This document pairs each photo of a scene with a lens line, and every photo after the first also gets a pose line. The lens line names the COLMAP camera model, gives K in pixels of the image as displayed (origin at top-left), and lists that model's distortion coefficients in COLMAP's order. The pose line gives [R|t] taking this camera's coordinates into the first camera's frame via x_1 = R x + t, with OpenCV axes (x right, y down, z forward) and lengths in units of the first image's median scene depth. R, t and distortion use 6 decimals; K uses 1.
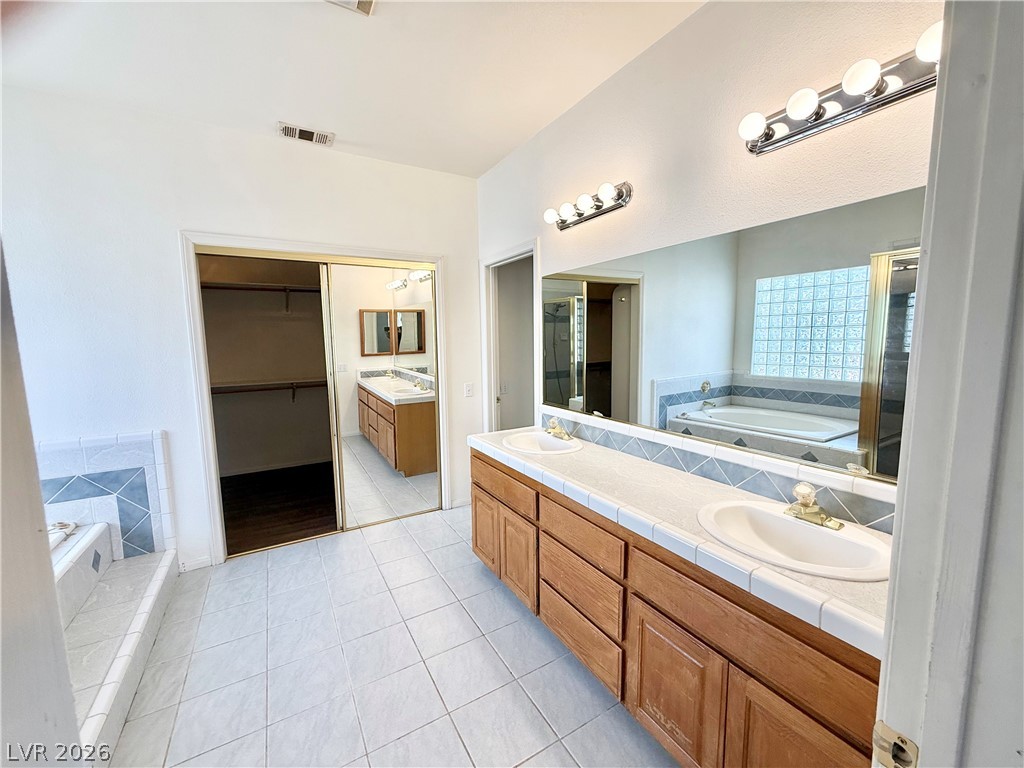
lens RADIAL K [[408.5, 0, 511.2], [0, 408.5, 384.8], [0, 0, 1]] dist [0.001656, 0.000484]
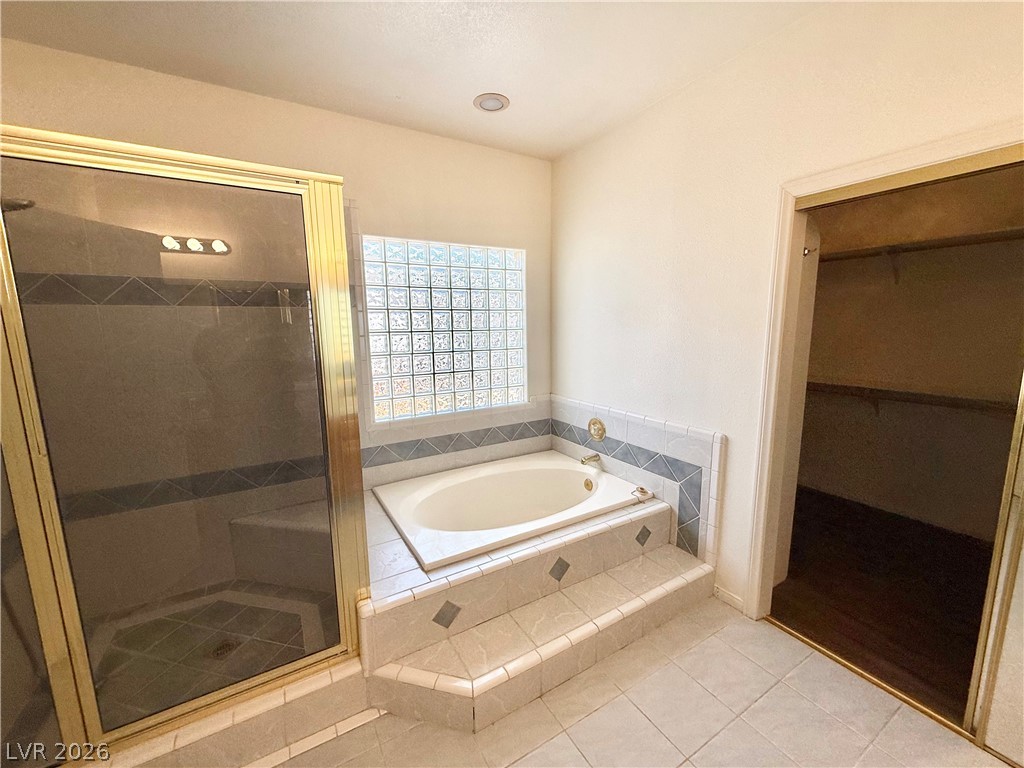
lens RADIAL K [[408.5, 0, 509.5], [0, 408.5, 385.9], [0, 0, 1]] dist [0.001656, 0.000484]
pose [[0.003055, 0.168639, -0.985673, -0.017010], [-0.099861, 0.980802, 0.167496, -0.092396], [0.994997, 0.097919, 0.019837, 0.533367]]
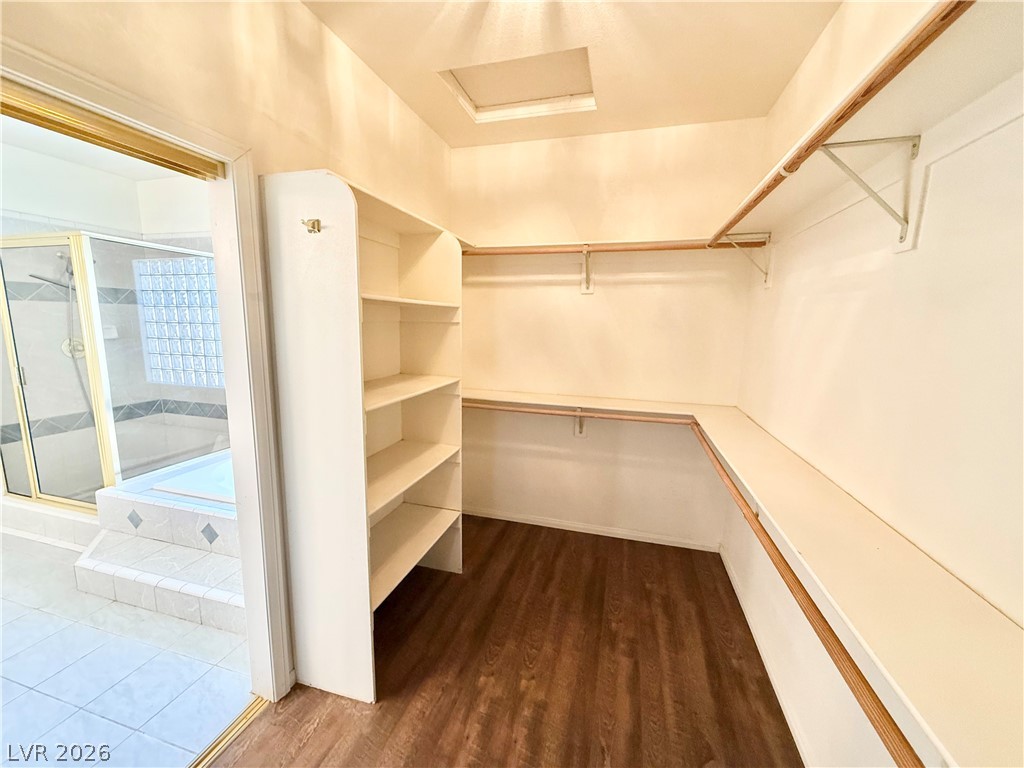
lens RADIAL K [[408.5, 0, 512.7], [0, 408.5, 383.1], [0, 0, 1]] dist [0.001656, 0.000484]
pose [[-0.724292, 0.108677, -0.680874, -0.643539], [-0.082482, 0.966752, 0.242049, -0.231579], [0.684542, 0.231475, -0.691247, 1.714997]]
